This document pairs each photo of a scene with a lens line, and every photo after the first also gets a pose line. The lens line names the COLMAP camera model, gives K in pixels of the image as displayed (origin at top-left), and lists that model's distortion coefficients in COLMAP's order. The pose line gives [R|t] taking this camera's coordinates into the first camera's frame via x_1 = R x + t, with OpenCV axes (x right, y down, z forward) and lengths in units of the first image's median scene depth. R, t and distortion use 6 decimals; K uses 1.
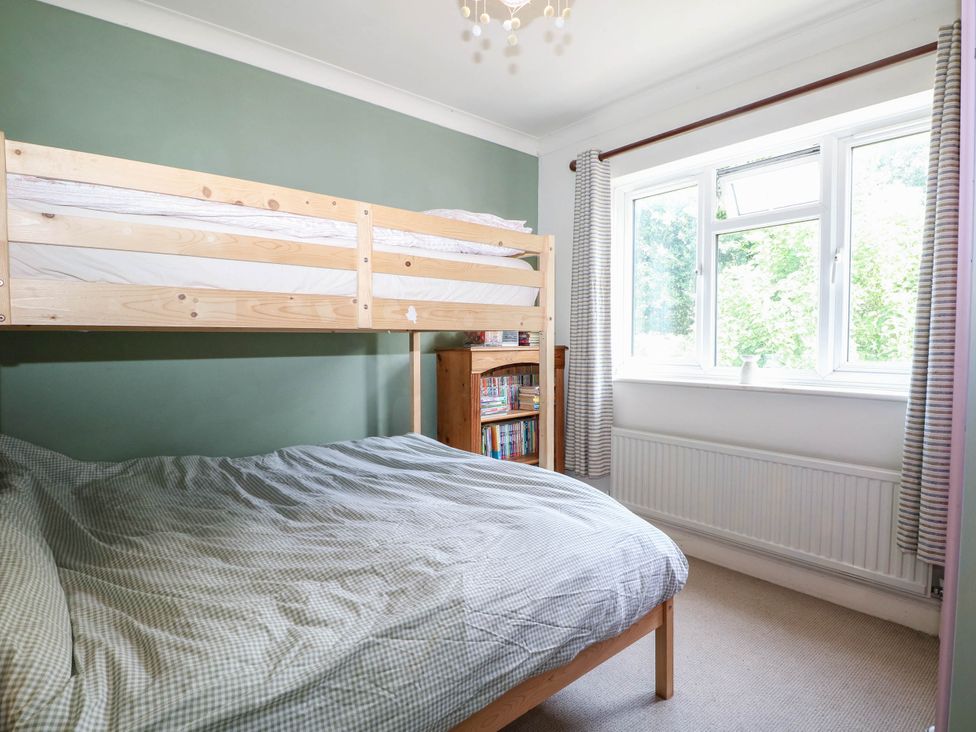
lens RADIAL K [[521.0, 0, 493.1], [0, 521.0, 360.4], [0, 0, 1]] dist [0.002176, -0.013332]
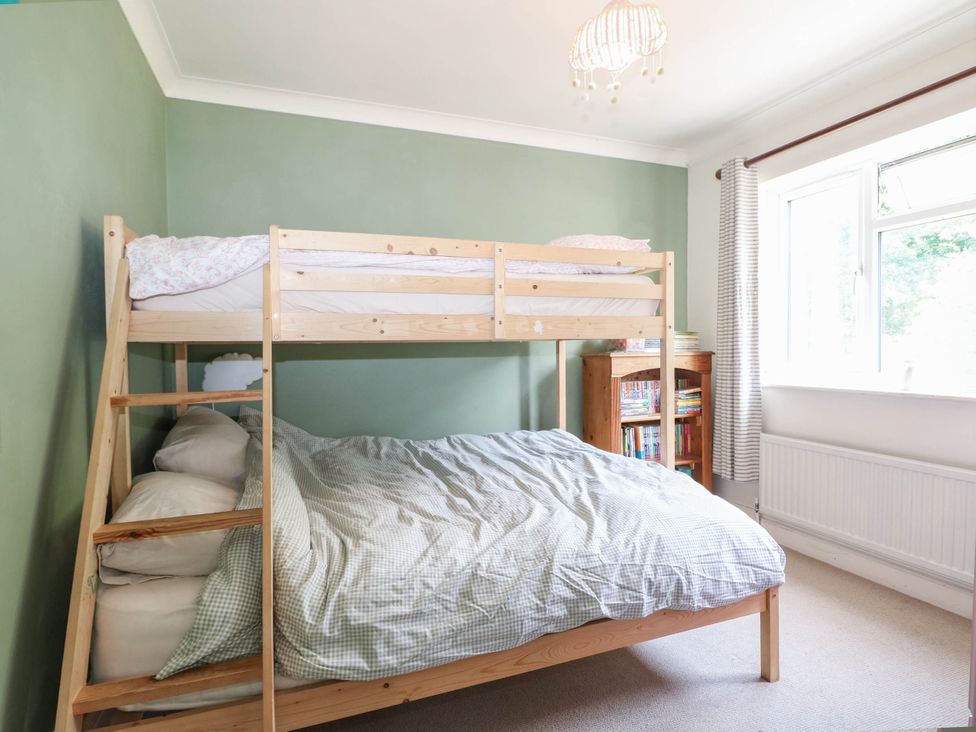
lens RADIAL K [[521.0, 0, 493.1], [0, 521.0, 360.4], [0, 0, 1]] dist [0.002176, -0.013332]
pose [[0.942613, -0.000601, -0.333886, 0.113034], [-0.003495, 0.999926, -0.011665, 0.004058], [0.333868, 0.012163, 0.942541, -0.148589]]
